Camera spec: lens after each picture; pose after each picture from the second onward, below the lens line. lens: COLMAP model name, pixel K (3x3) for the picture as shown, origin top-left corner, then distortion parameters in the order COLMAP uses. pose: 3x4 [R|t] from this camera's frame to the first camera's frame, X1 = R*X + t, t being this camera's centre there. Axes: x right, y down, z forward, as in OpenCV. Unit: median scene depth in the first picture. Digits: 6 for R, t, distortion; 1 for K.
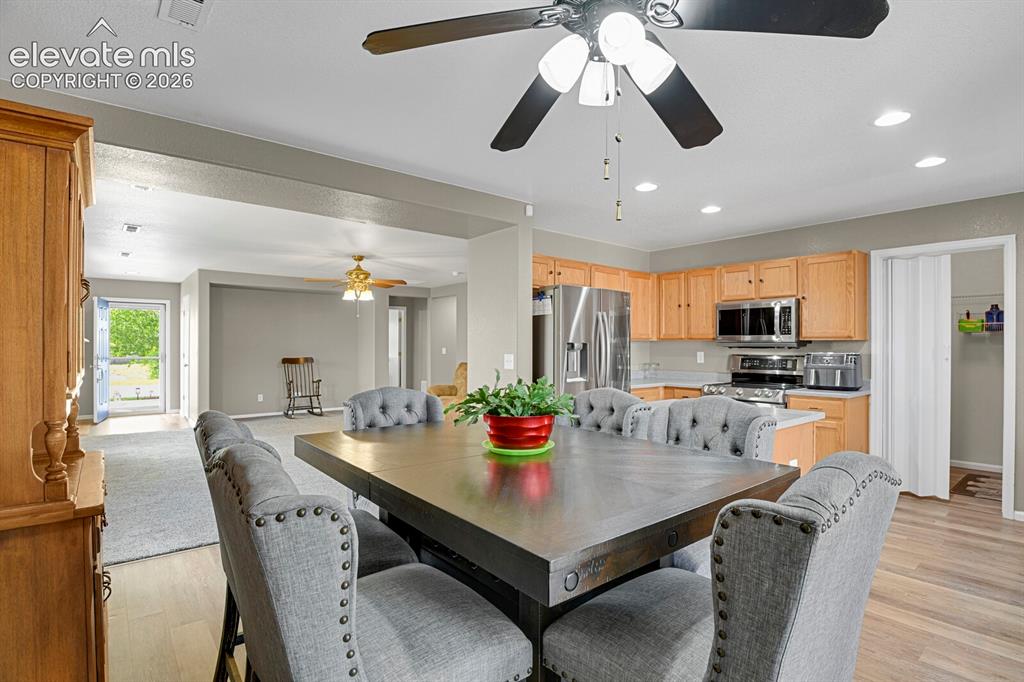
lens RADIAL K [[503.6, 0, 514.3], [0, 503.6, 345.1], [0, 0, 1]] dist [-0.021929, -0.002997]
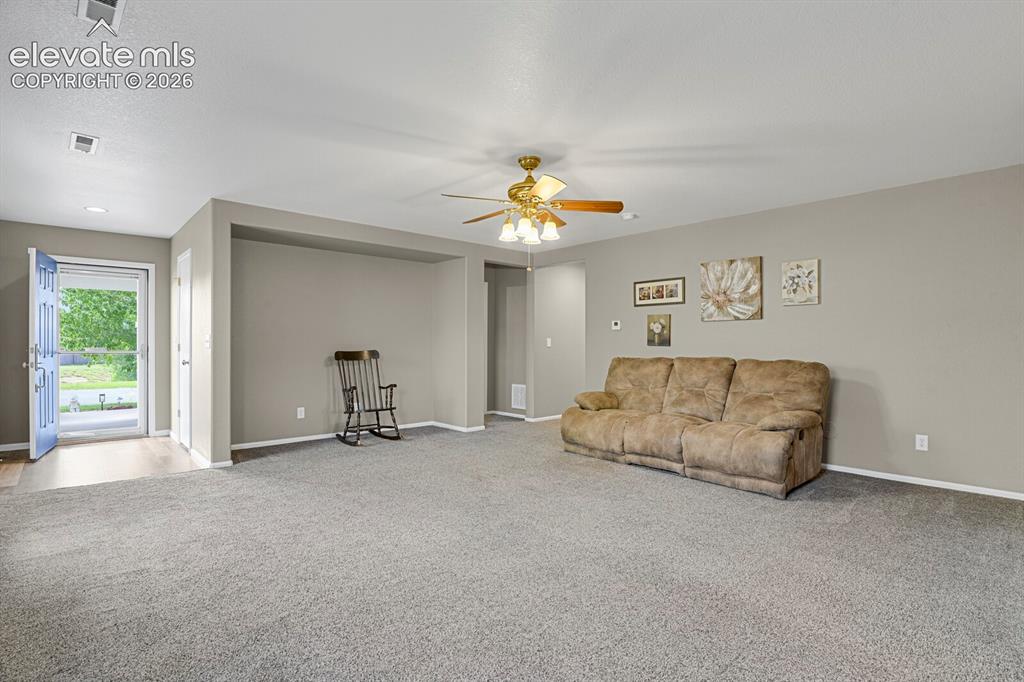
lens RADIAL K [[503.6, 0, 514.3], [0, 503.6, 345.1], [0, 0, 1]] dist [-0.021929, -0.002997]
pose [[0.998720, -0.001010, 0.050574, -0.265402], [0.001050, 0.999999, -0.000757, 0.018516], [-0.050573, 0.000809, 0.998720, 0.339244]]
